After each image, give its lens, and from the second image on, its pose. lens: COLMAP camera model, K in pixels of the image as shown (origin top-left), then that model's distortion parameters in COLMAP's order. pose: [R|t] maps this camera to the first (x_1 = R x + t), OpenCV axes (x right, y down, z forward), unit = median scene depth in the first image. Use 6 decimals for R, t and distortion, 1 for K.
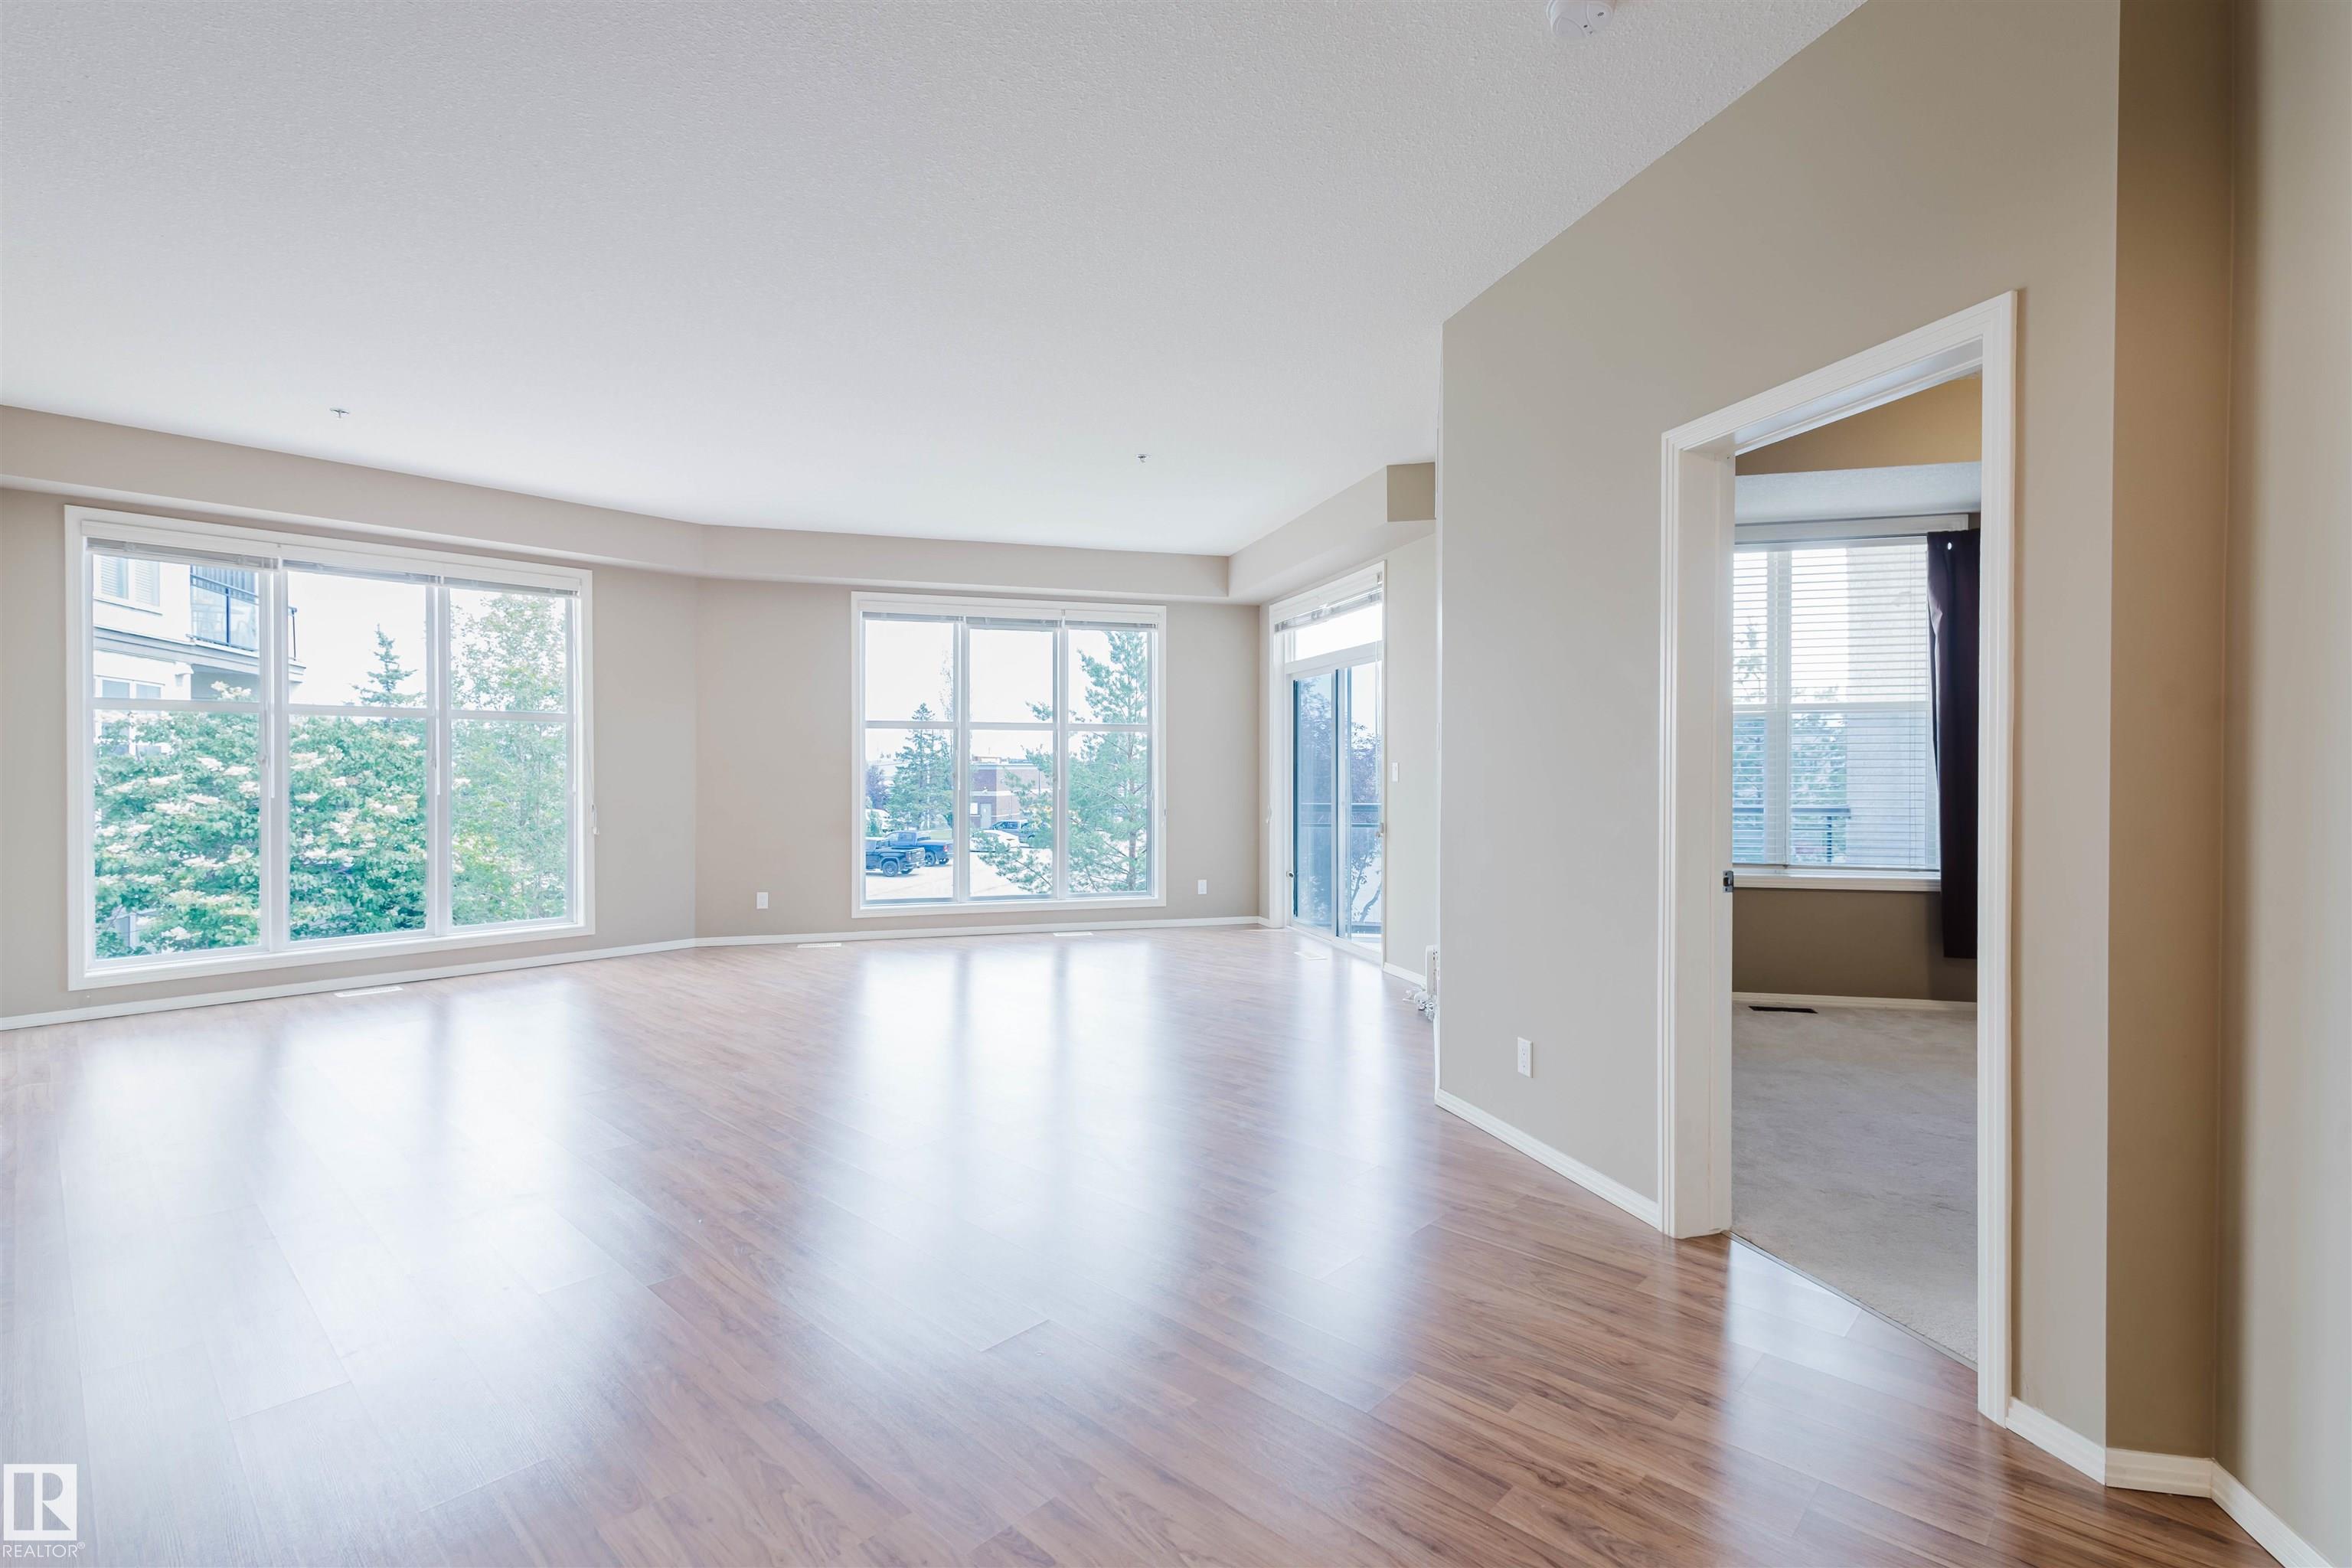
lens RADIAL K [[1083.9, 0, 1170.9], [0, 1083.9, 778.9], [0, 0, 1]] dist [0.014817, -0.006085]
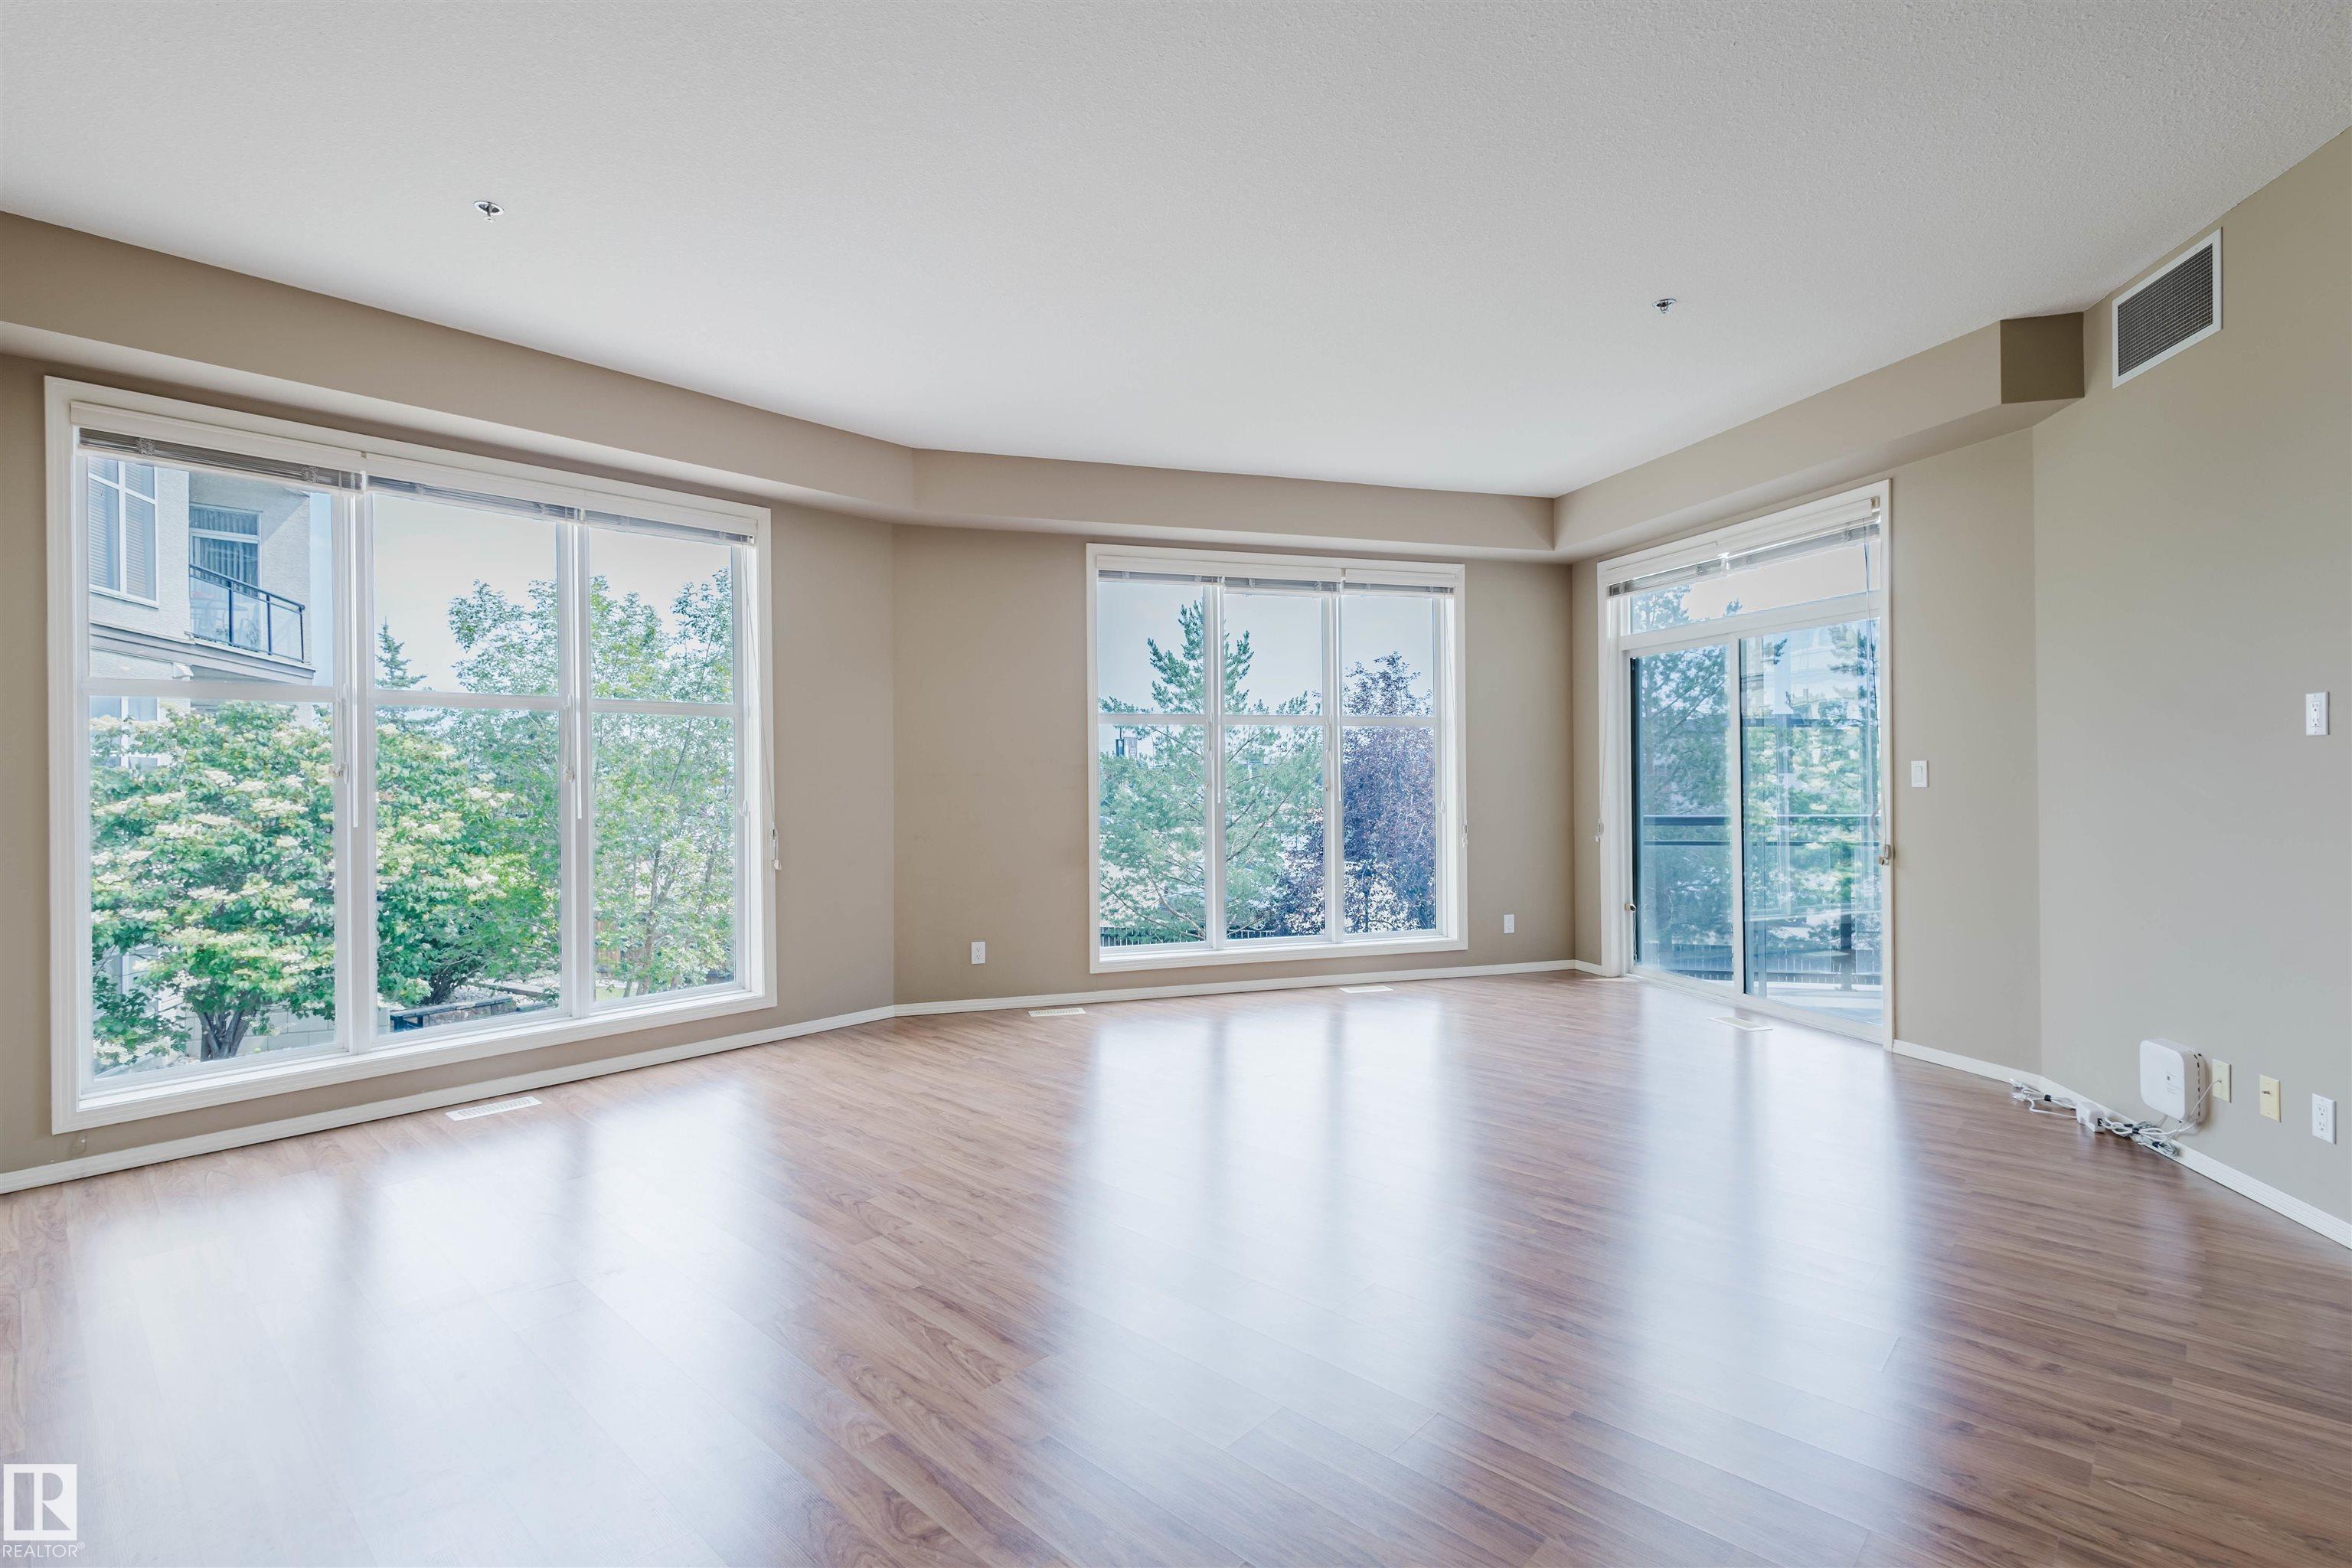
lens RADIAL K [[1083.9, 0, 1167.7], [0, 1083.9, 778.2], [0, 0, 1]] dist [0.014817, -0.006085]
pose [[0.999938, -0.009224, 0.006290, -0.232943], [0.009261, 0.999940, -0.005860, -0.002990], [-0.006236, 0.005917, 0.999963, 0.230988]]
